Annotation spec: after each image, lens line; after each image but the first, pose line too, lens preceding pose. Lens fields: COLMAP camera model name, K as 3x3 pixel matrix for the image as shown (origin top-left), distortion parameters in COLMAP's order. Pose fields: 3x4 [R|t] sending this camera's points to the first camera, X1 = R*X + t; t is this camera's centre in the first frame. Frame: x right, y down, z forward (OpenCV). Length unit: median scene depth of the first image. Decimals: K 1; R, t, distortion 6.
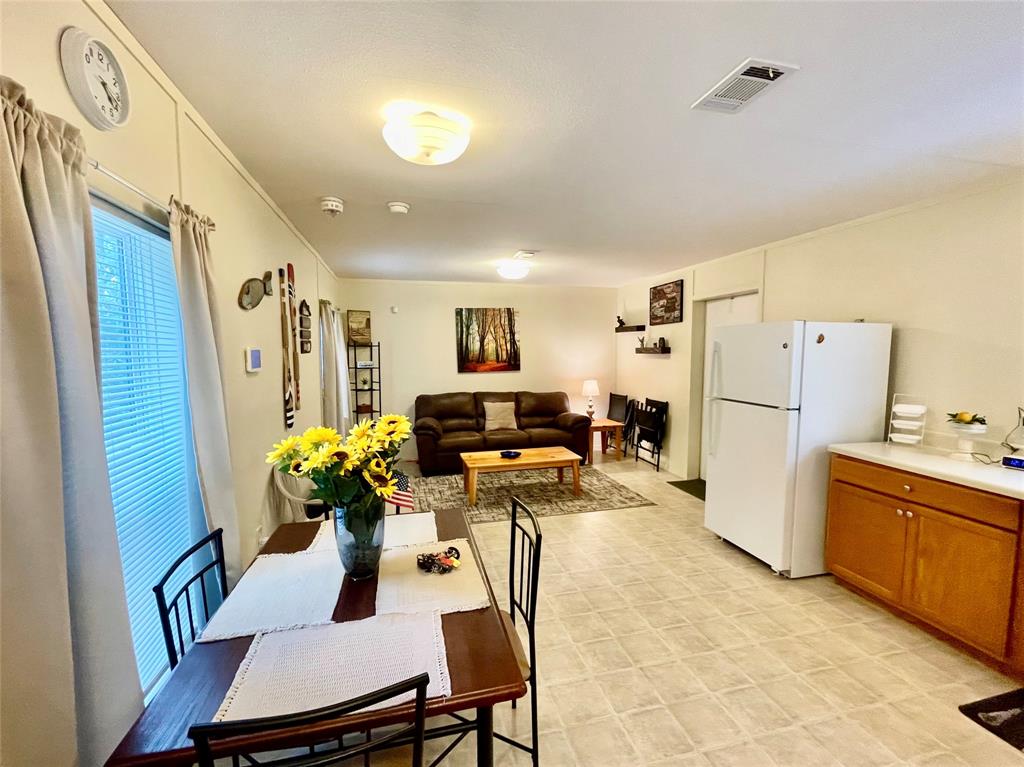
lens RADIAL K [[446.0, 0, 521.2], [0, 446.0, 386.7], [0, 0, 1]] dist [-0.004069, 0.000206]
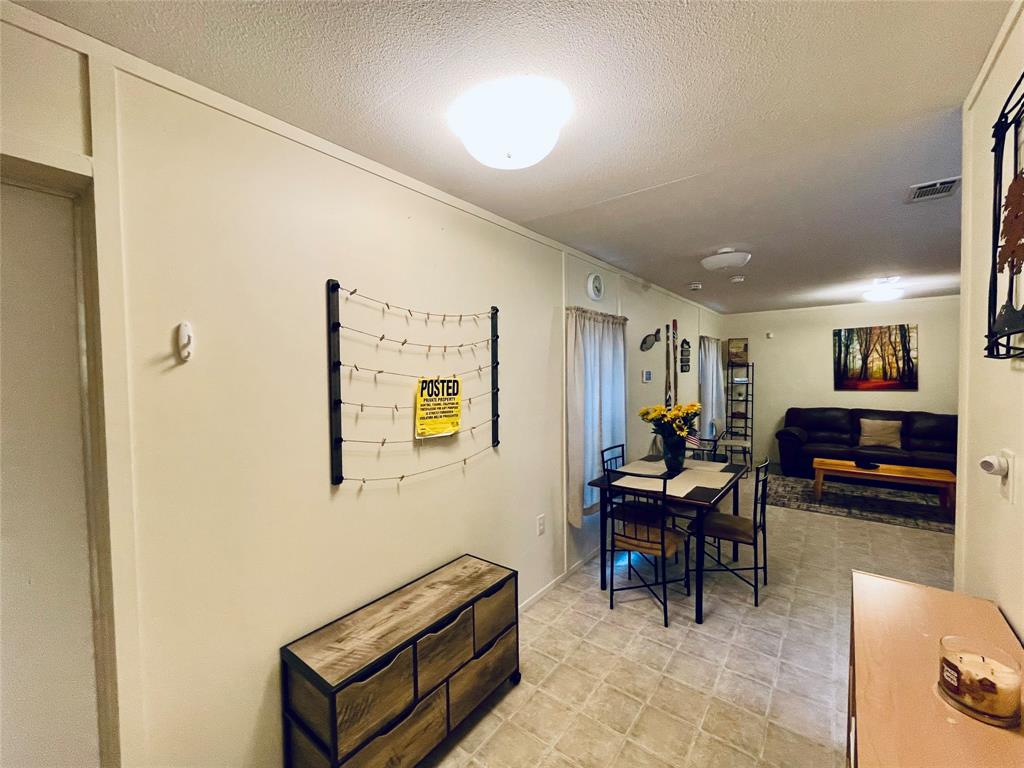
lens RADIAL K [[419.9, 0, 506.3], [0, 419.9, 385.5], [0, 0, 1]] dist [-0.005933, 0.000299]
pose [[0.591765, 0.022475, -0.805798, 0.218836], [-0.054521, 0.998438, -0.012191, 0.015604], [0.804265, 0.051147, 0.592066, -0.248660]]
